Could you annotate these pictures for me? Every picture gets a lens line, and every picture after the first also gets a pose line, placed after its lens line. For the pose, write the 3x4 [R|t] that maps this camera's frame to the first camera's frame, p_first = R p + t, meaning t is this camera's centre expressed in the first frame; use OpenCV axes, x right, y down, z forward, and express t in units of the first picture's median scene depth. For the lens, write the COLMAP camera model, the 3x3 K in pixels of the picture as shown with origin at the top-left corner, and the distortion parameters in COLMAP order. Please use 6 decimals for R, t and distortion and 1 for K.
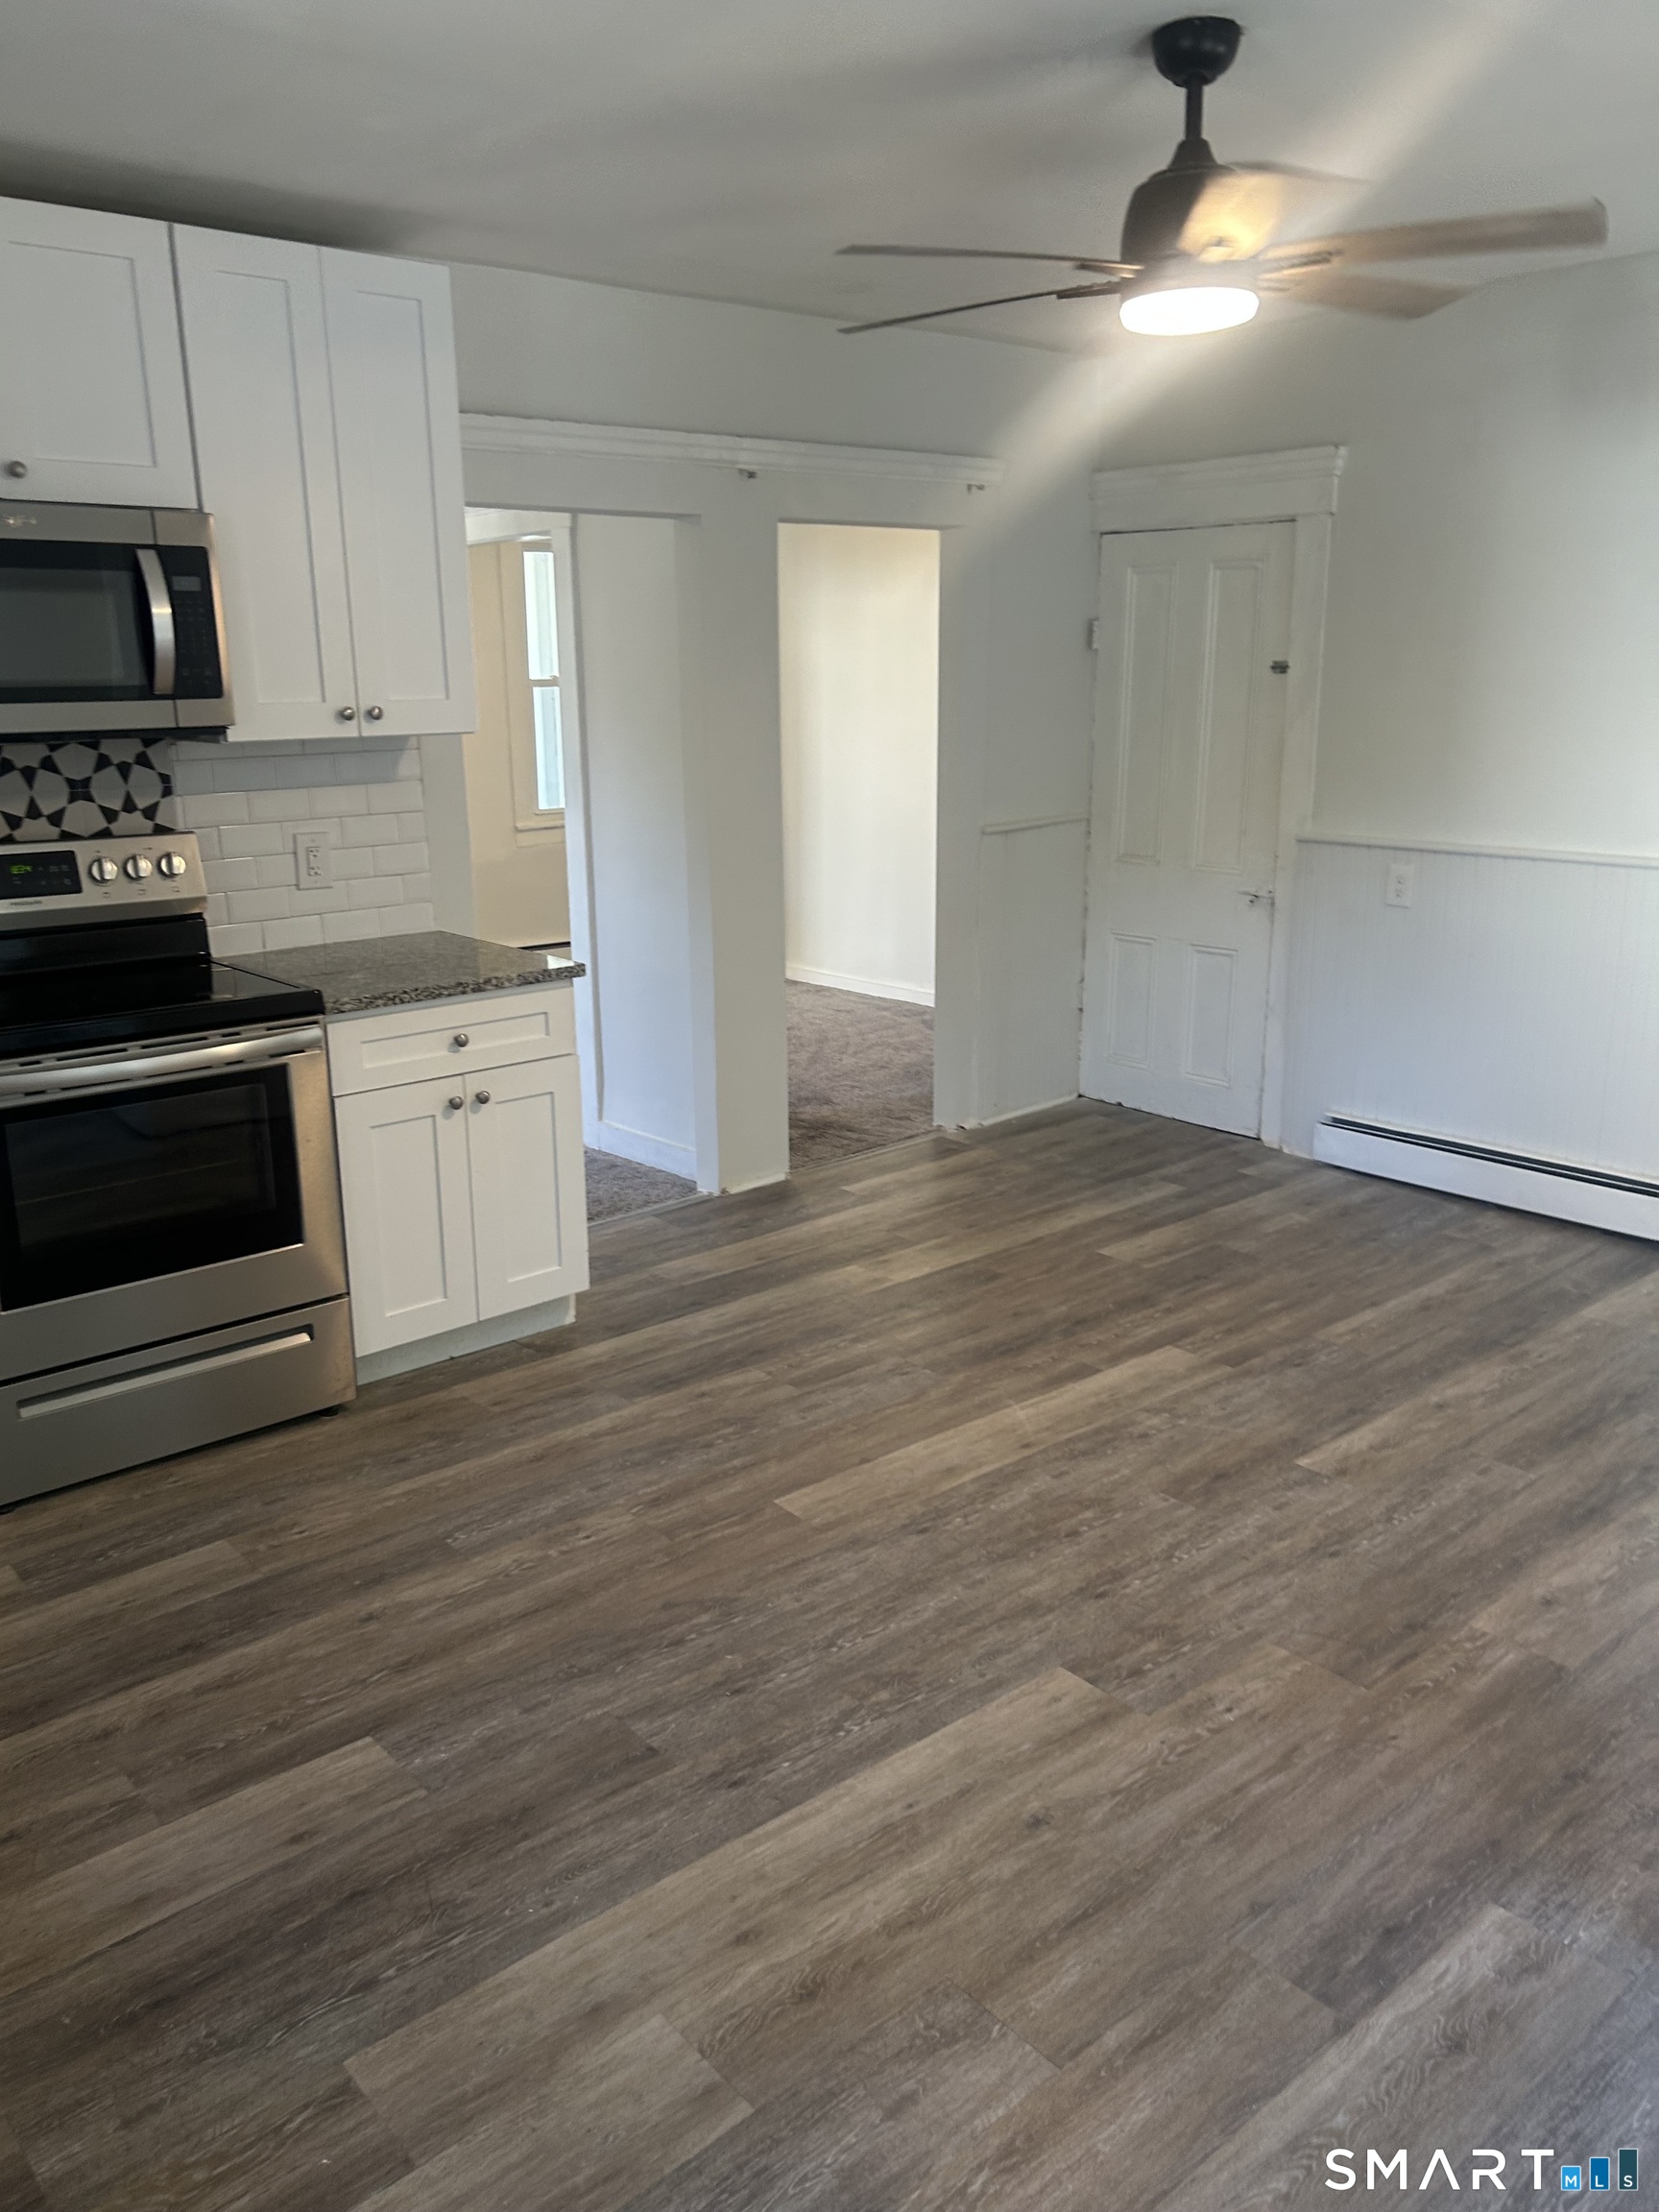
lens RADIAL K [[1694.1, 0, 806.3], [0, 1694.1, 1118.6], [0, 0, 1]] dist [0.112002, -0.238580]
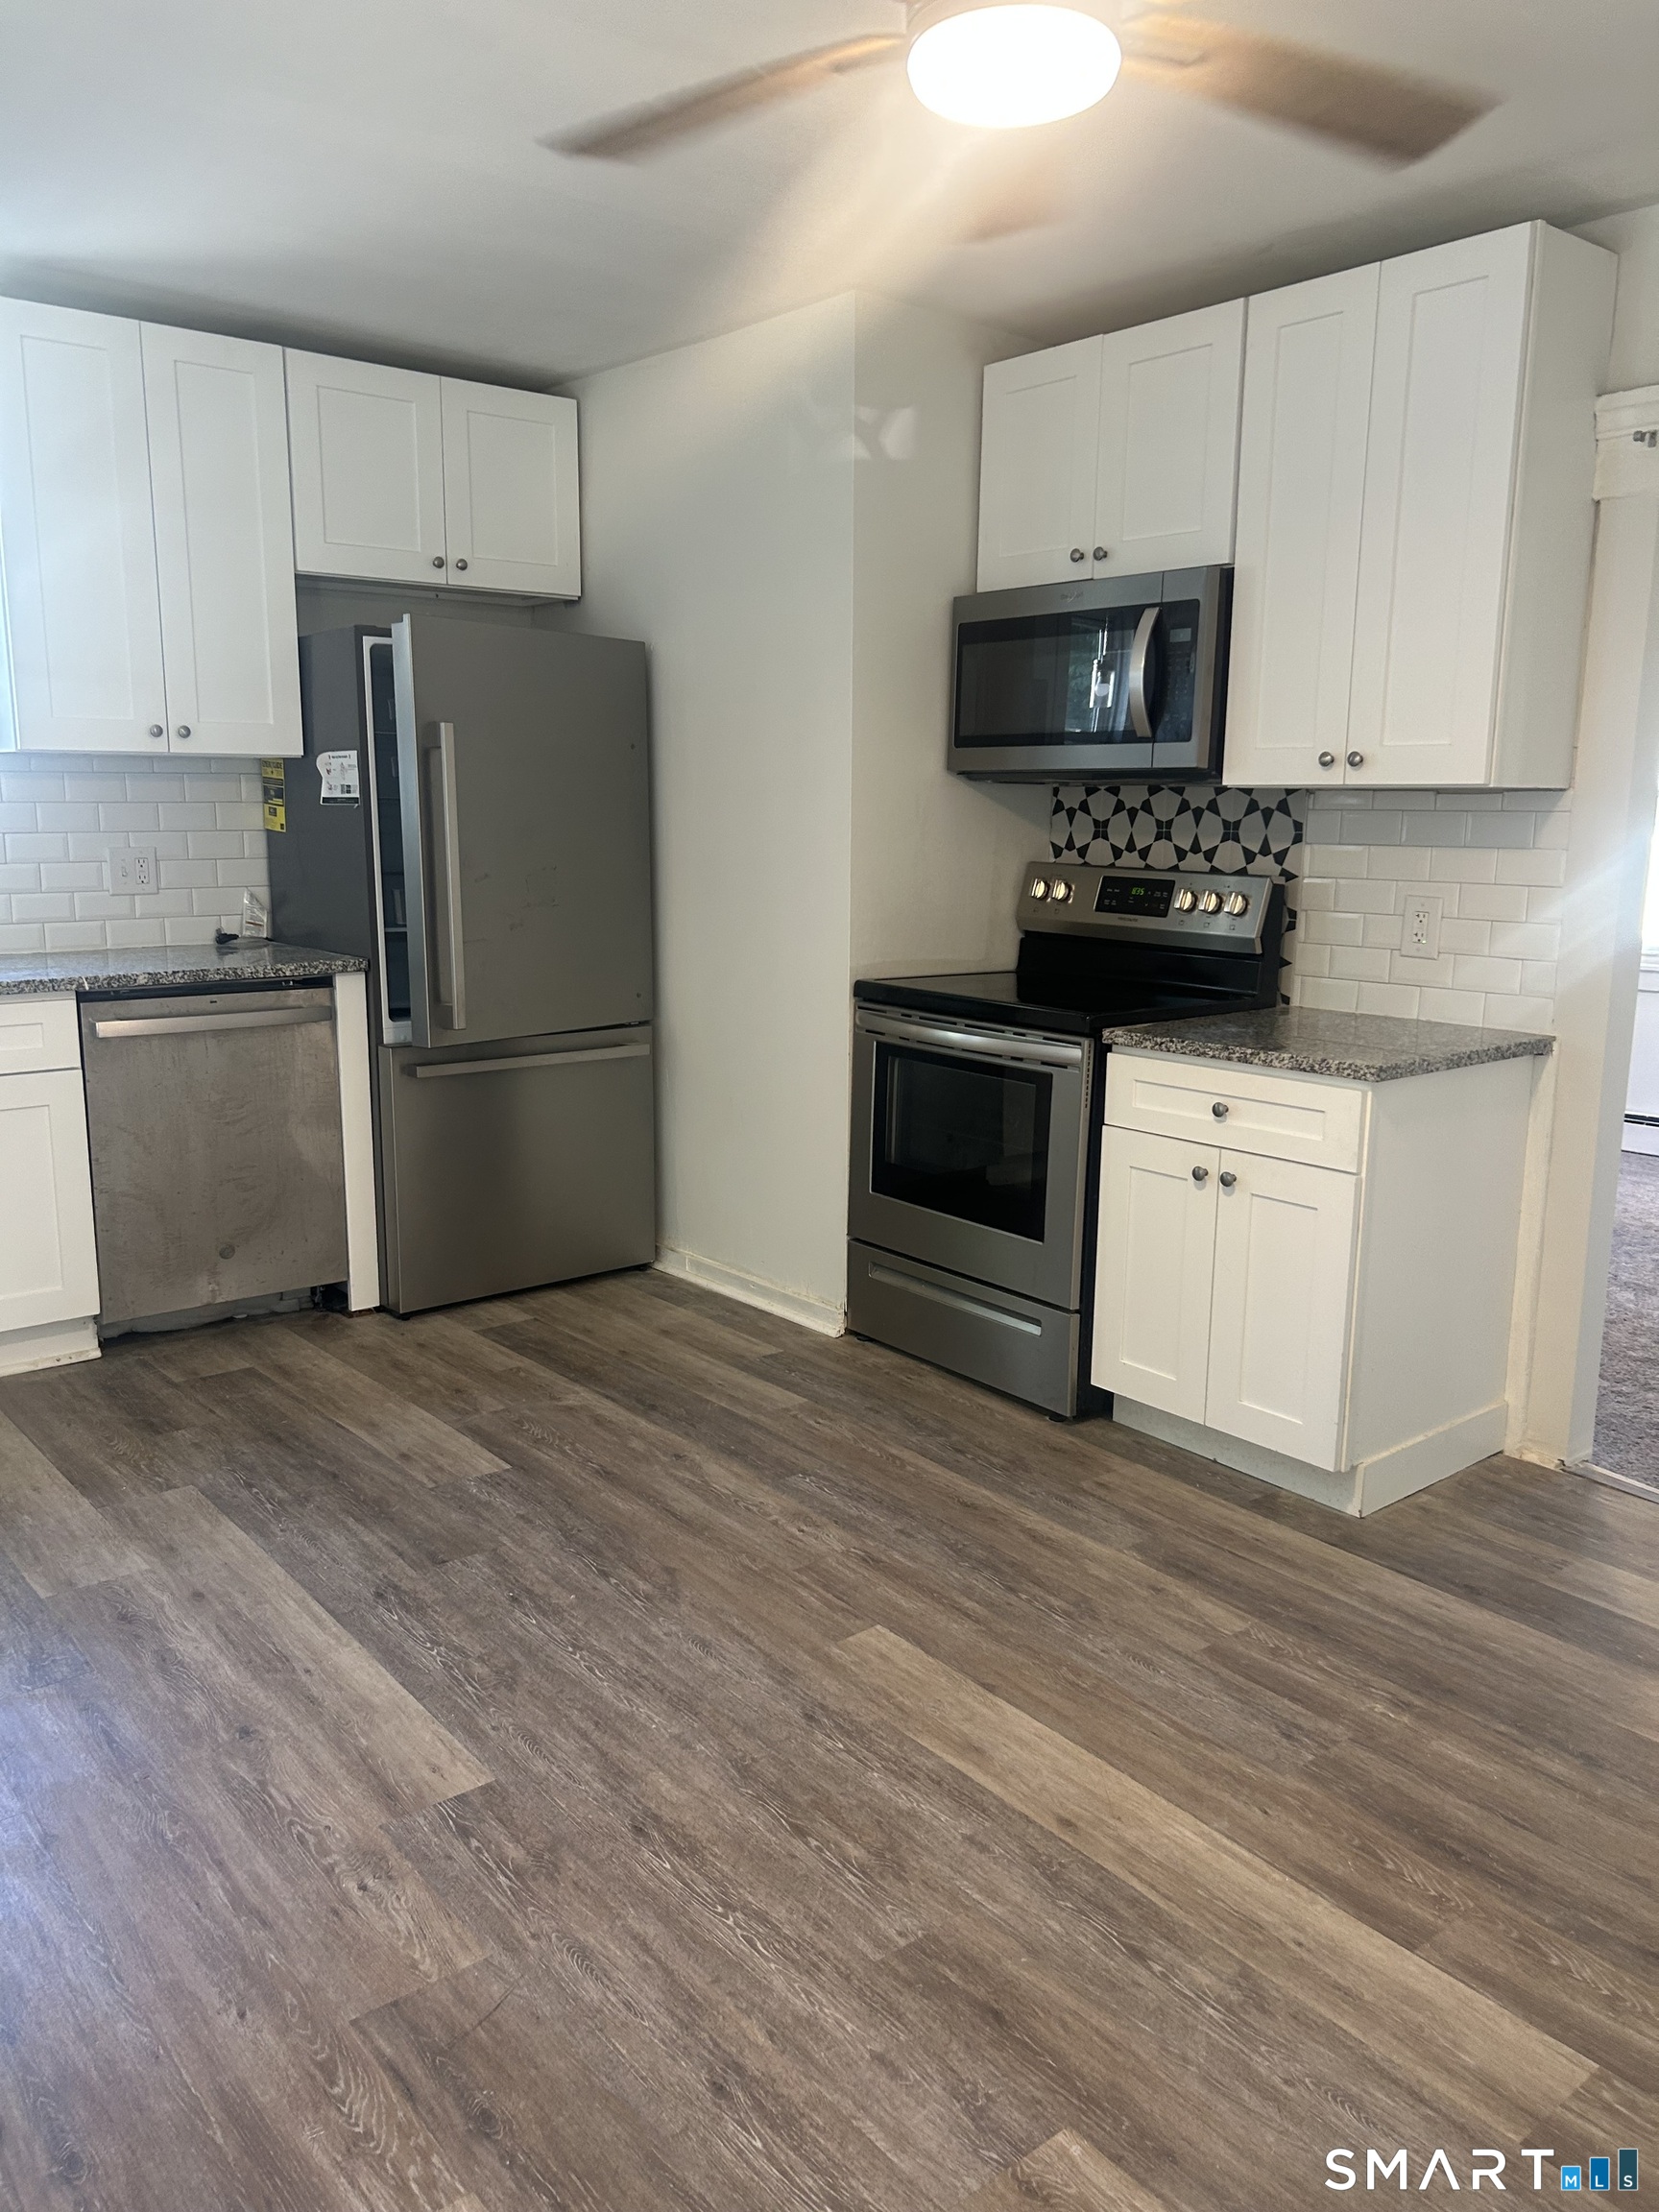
lens RADIAL K [[1689.3, 0, 813.8], [0, 1689.3, 1119.5], [0, 0, 1]] dist [0.090144, -0.158379]
pose [[-0.038344, 0.195480, -0.979958, 0.754100], [-0.274381, 0.940925, 0.198430, -0.175333], [0.960856, 0.276490, 0.017558, 0.846726]]
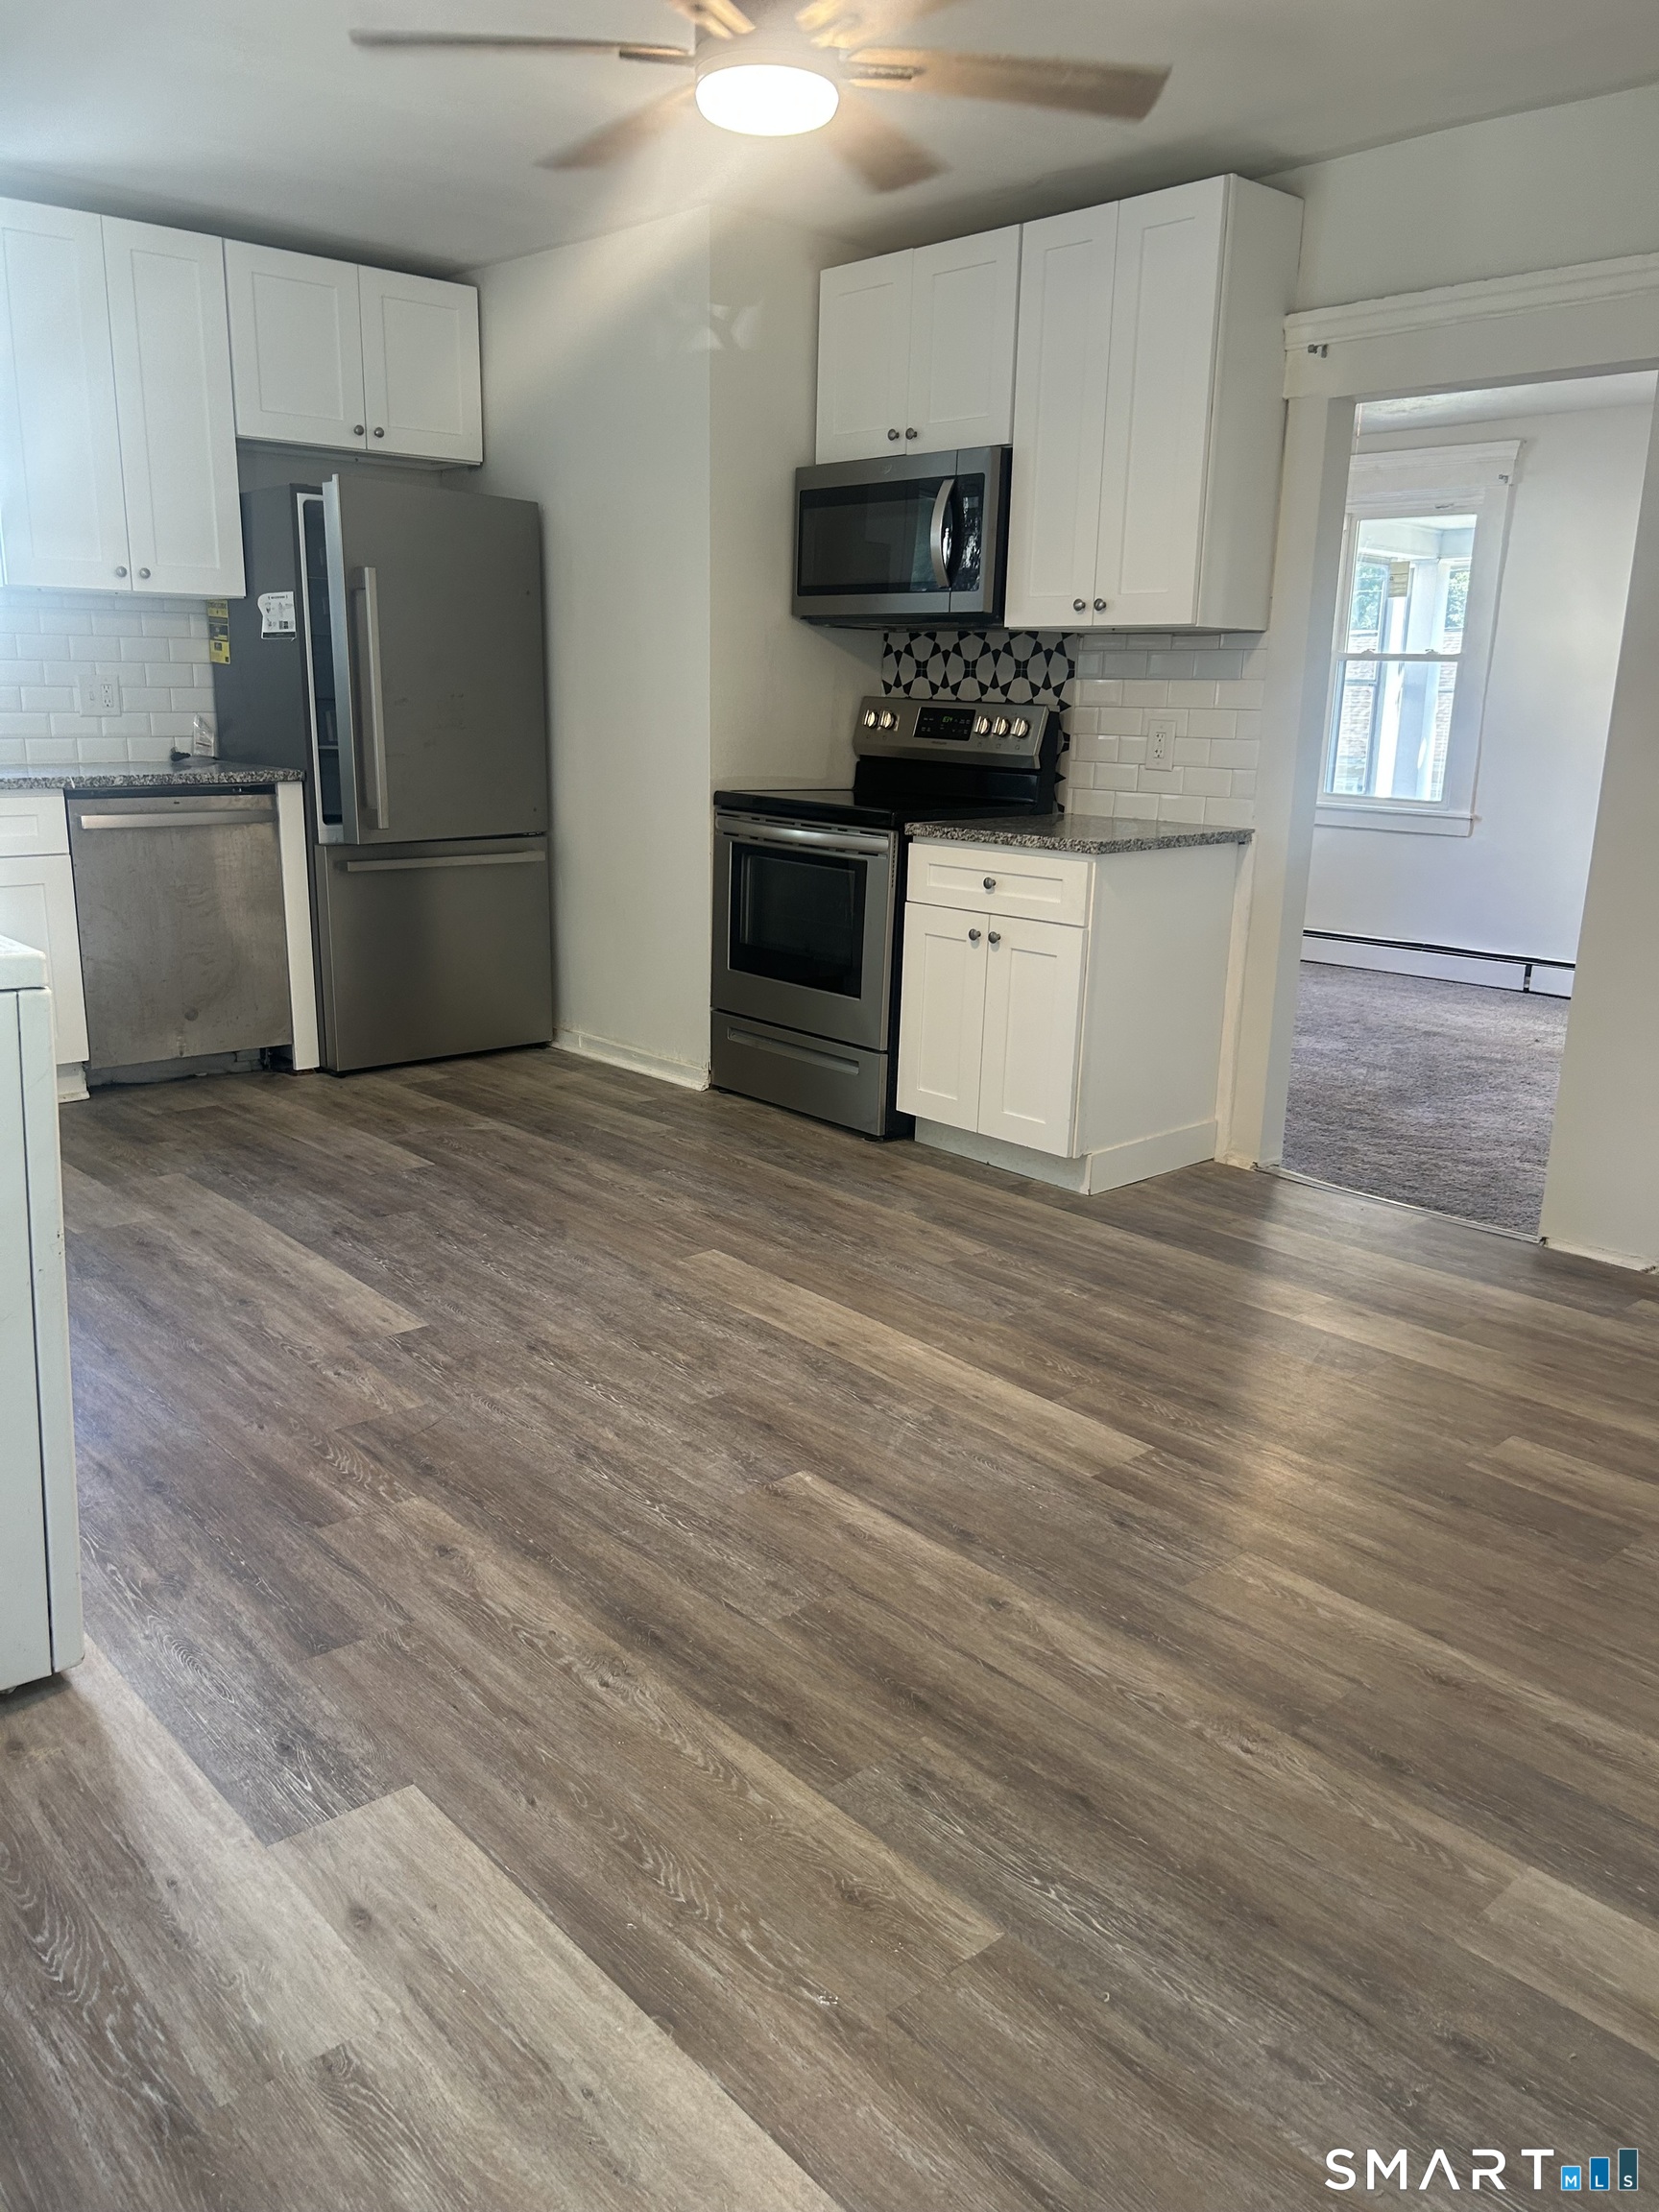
lens RADIAL K [[1694.1, 0, 806.3], [0, 1694.1, 1118.6], [0, 0, 1]] dist [0.112002, -0.238580]
pose [[0.005515, 0.257101, -0.966369, 1.047061], [-0.286489, 0.926281, 0.244801, -0.157828], [0.958068, 0.275504, 0.078765, 0.906867]]
